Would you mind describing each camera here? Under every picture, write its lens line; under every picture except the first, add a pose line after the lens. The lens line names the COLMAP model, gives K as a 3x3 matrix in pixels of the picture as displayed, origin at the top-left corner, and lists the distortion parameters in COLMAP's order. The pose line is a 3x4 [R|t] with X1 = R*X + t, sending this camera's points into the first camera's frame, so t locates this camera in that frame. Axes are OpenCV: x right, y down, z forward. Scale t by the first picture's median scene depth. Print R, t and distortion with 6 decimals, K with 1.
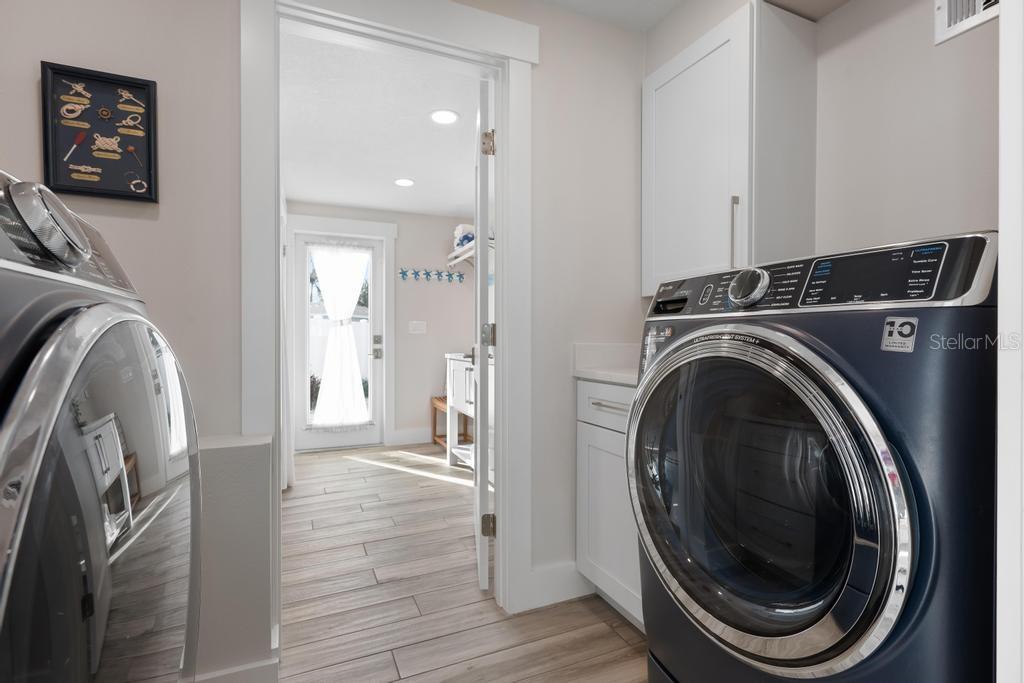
lens RADIAL K [[490.4, 0, 515.4], [0, 490.4, 342.4], [0, 0, 1]] dist [-0.003752, 0.001966]
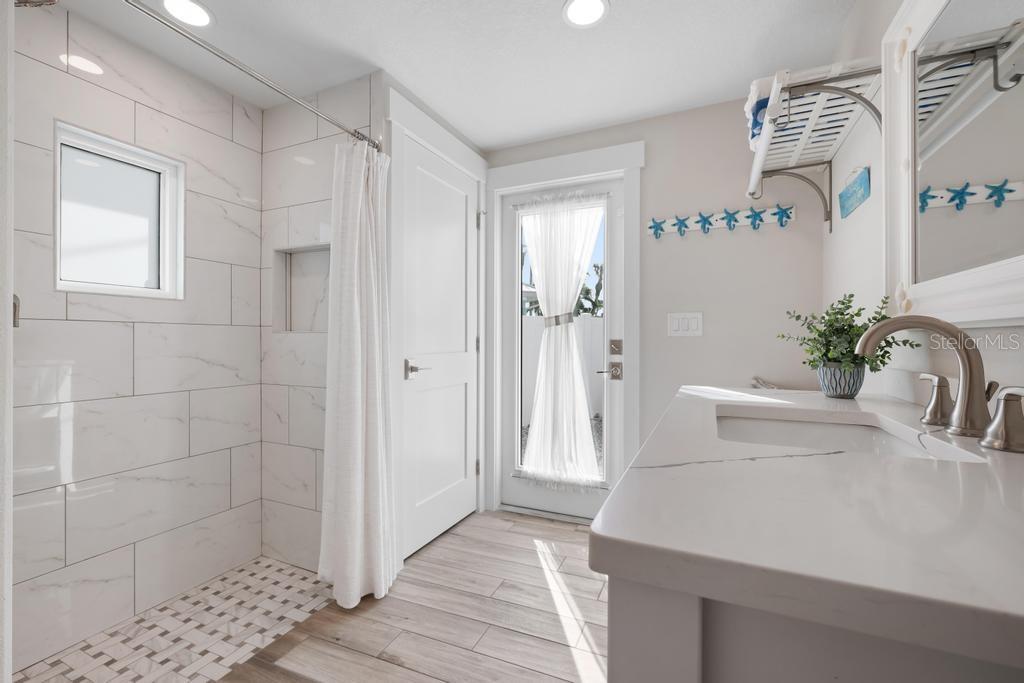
lens RADIAL K [[434.6, 0, 511.8], [0, 434.6, 341.9], [0, 0, 1]] dist [0.001117, 0.000042]
pose [[0.667569, 0.001248, -0.744547, 0.026697], [-0.009627, 0.999929, -0.006955, -0.006864], [0.744486, 0.011811, 0.667533, 0.557577]]
